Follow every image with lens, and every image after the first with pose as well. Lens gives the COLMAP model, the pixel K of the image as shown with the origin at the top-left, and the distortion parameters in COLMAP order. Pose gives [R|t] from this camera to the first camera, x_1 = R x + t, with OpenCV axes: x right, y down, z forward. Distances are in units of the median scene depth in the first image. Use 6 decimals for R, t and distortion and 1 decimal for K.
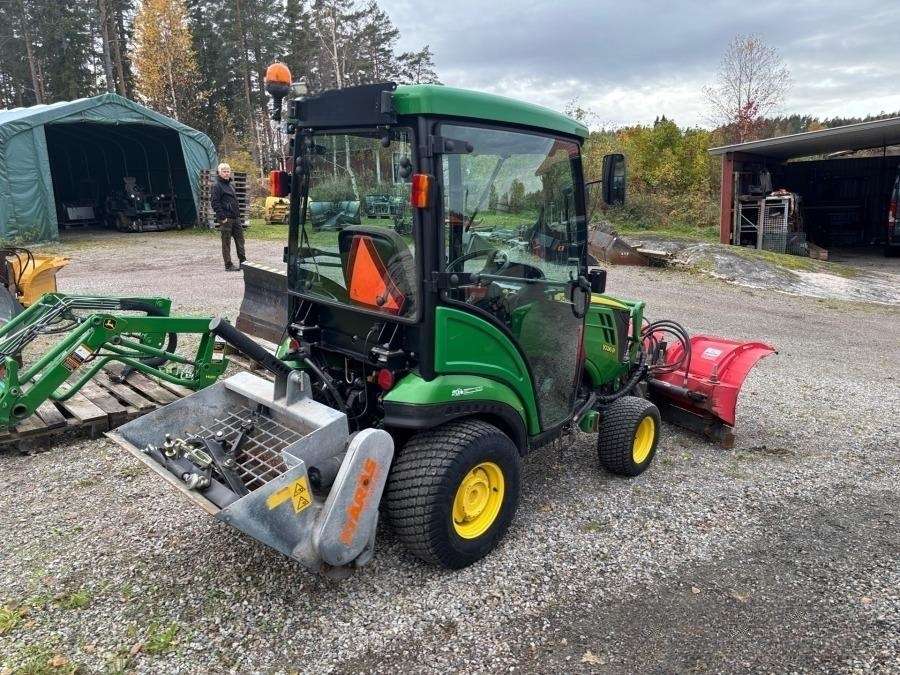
lens RADIAL K [[679.6, 0, 442.8], [0, 679.6, 335.6], [0, 0, 1]] dist [0.045480, -0.045985]
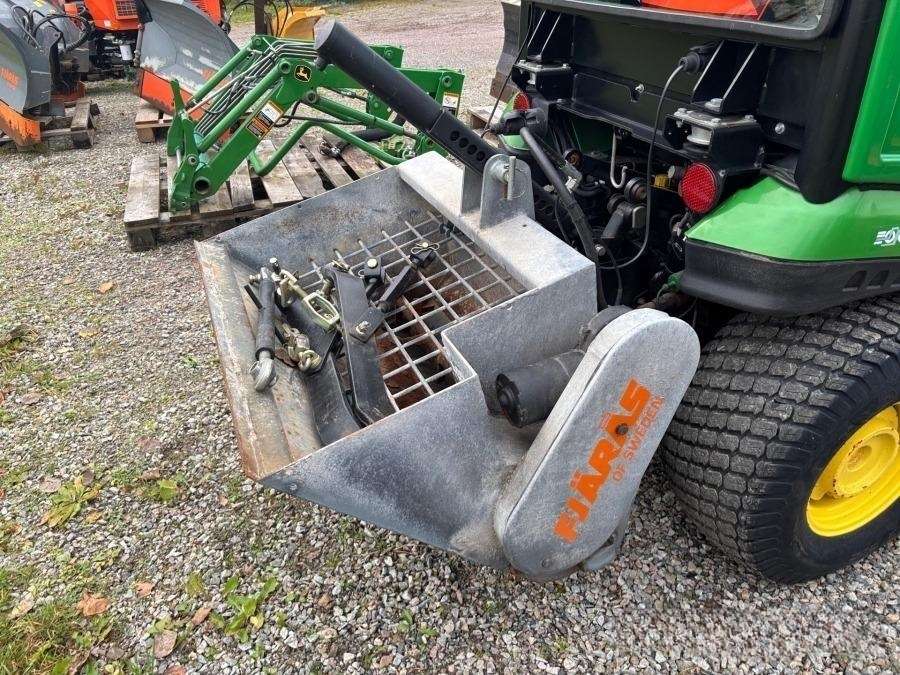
lens RADIAL K [[679.6, 0, 442.8], [0, 679.6, 335.6], [0, 0, 1]] dist [0.045480, -0.045985]
pose [[0.918660, 0.154940, -0.363396, -0.060771], [-0.036786, 0.949431, 0.311812, 0.023868], [0.393332, -0.273082, 0.877905, 0.525959]]
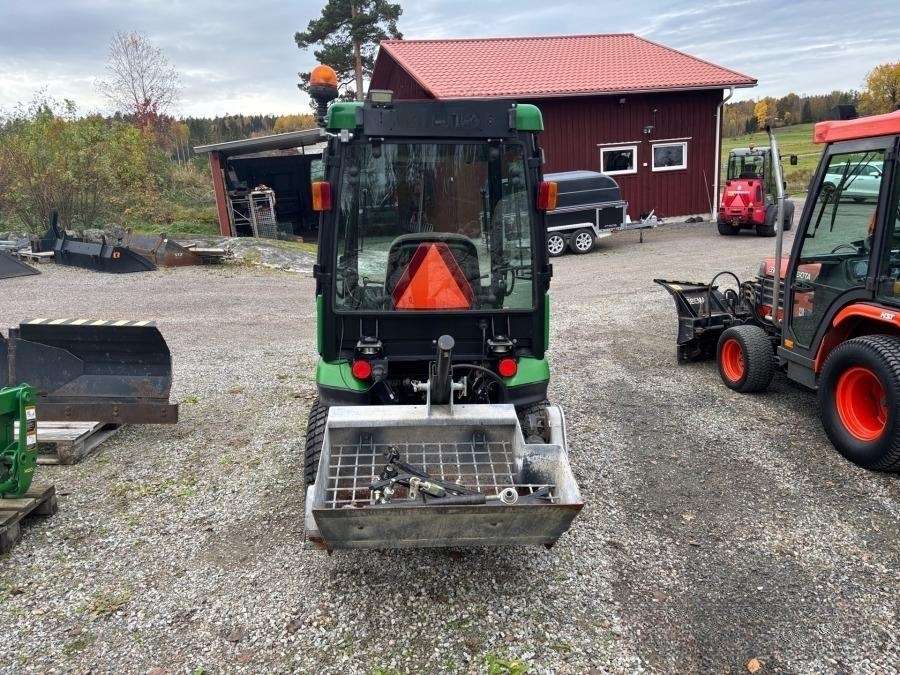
lens RADIAL K [[679.6, 0, 442.8], [0, 679.6, 335.6], [0, 0, 1]] dist [0.045480, -0.045985]
pose [[0.650207, -0.193276, 0.734762, -0.931295], [0.188483, 0.977903, 0.090440, -0.103134], [-0.736006, 0.079686, 0.672269, 0.329534]]
